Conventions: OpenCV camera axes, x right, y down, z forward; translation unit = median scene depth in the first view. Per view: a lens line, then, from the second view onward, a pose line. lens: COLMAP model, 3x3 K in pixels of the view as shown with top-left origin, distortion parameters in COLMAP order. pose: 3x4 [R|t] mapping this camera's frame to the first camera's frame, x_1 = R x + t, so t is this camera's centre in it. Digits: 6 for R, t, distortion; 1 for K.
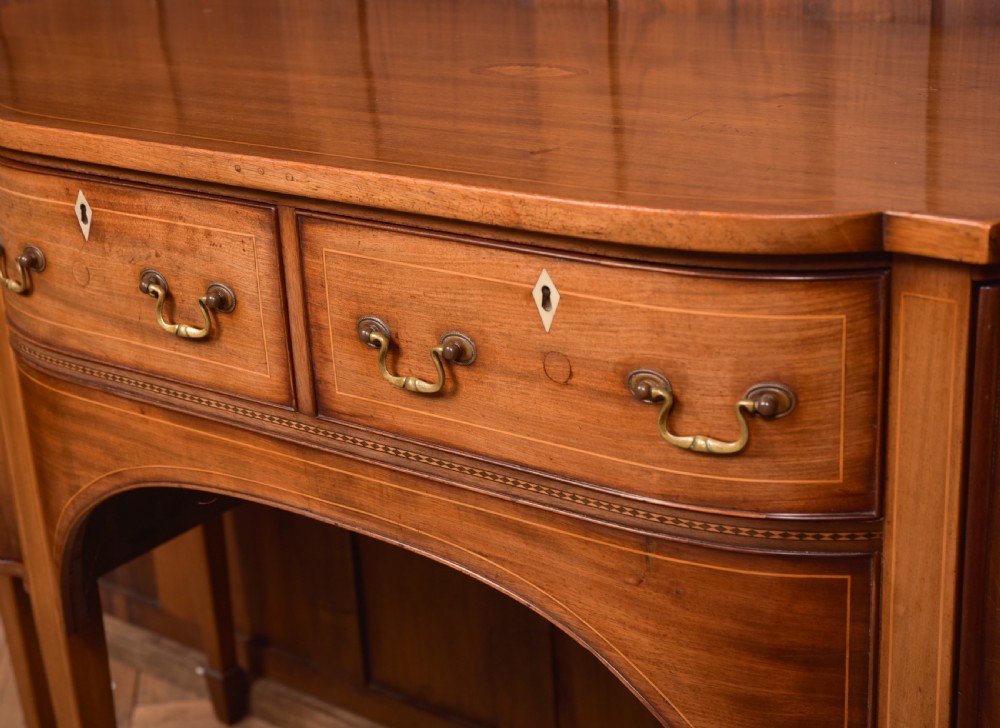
lens RADIAL K [[1714.0, 0, 442.1], [0, 1714.0, 375.4], [0, 0, 1]] dist [0.060246, 0.000000]
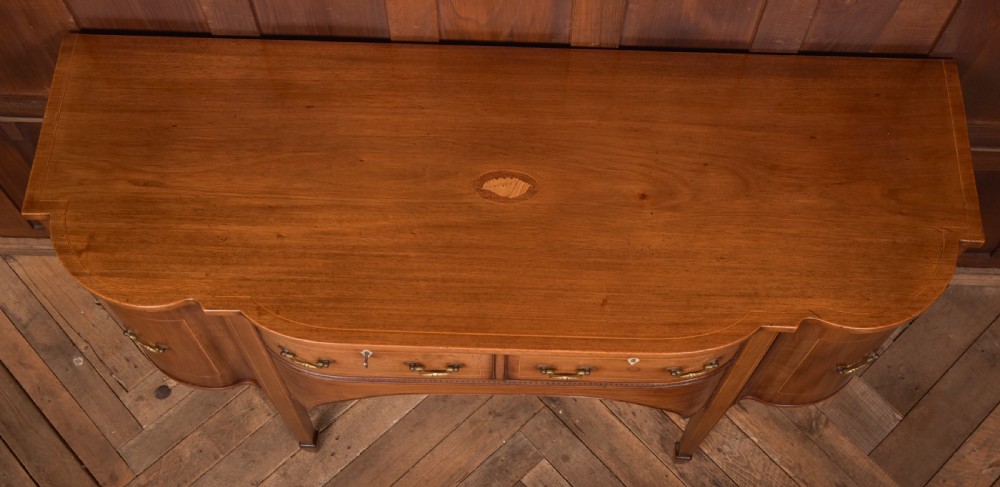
lens RADIAL K [[1170.8, 0, 522.7], [0, 1170.8, 211.5], [0, 0, 1]] dist [-0.007187, 0.000000]
pose [[0.779163, -0.515938, 0.355967, -0.587265], [0.143150, 0.699349, 0.700299, -1.468319], [-0.610257, -0.494691, 0.618763, 0.078663]]
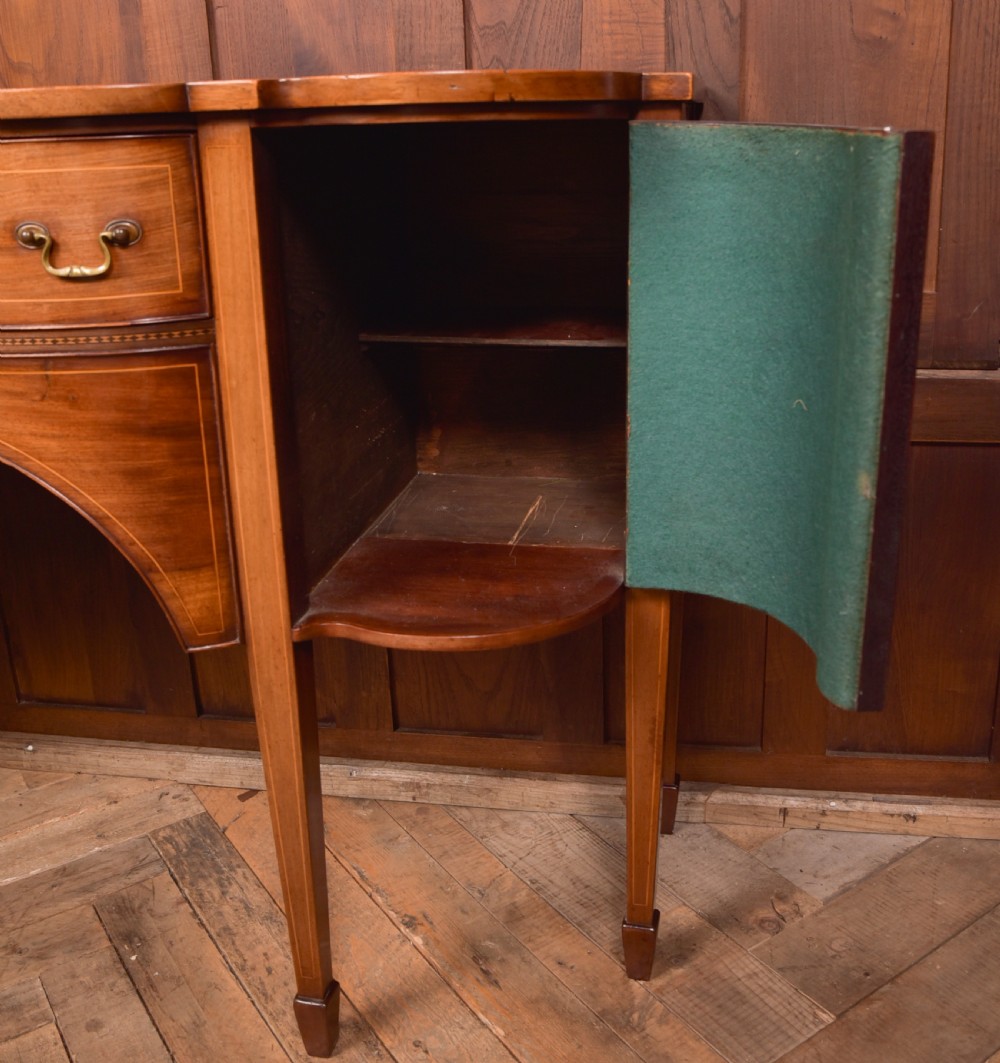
lens RADIAL K [[1138.9, 0, 547.4], [0, 1138.9, 484.7], [0, 0, 1]] dist [-0.077614, 0.000000]
pose [[0.858717, -0.106183, 0.501328, 0.006906], [0.143388, 0.989007, -0.036134, 0.272722], [-0.491980, 0.102913, 0.864503, 0.055967]]
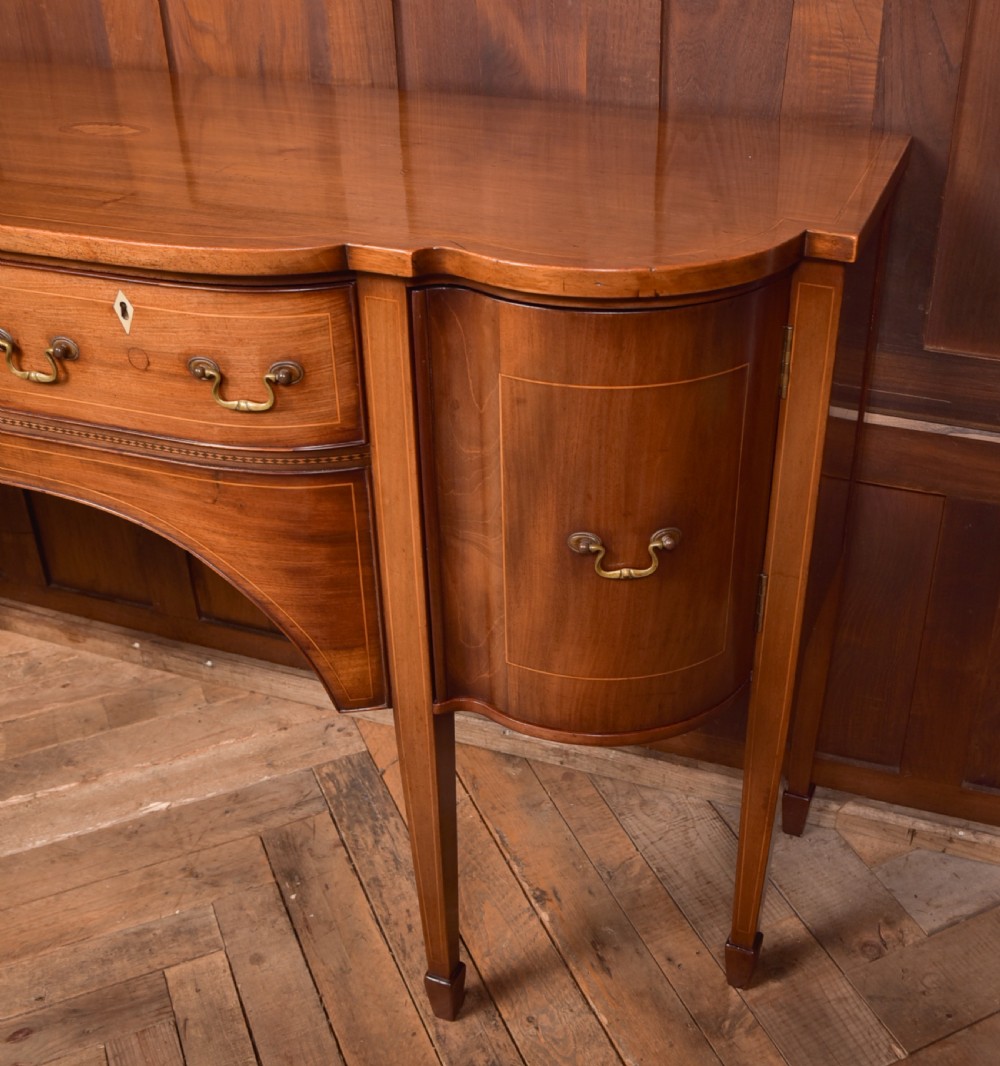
lens RADIAL K [[1289.1, 0, 629.2], [0, 1289.1, 545.6], [0, 0, 1]] dist [-0.083544, 0.000000]
pose [[0.924431, -0.120913, 0.361674, 0.042680], [0.052452, 0.979704, 0.193465, -0.034185], [-0.377726, -0.159874, 0.912011, -0.129914]]
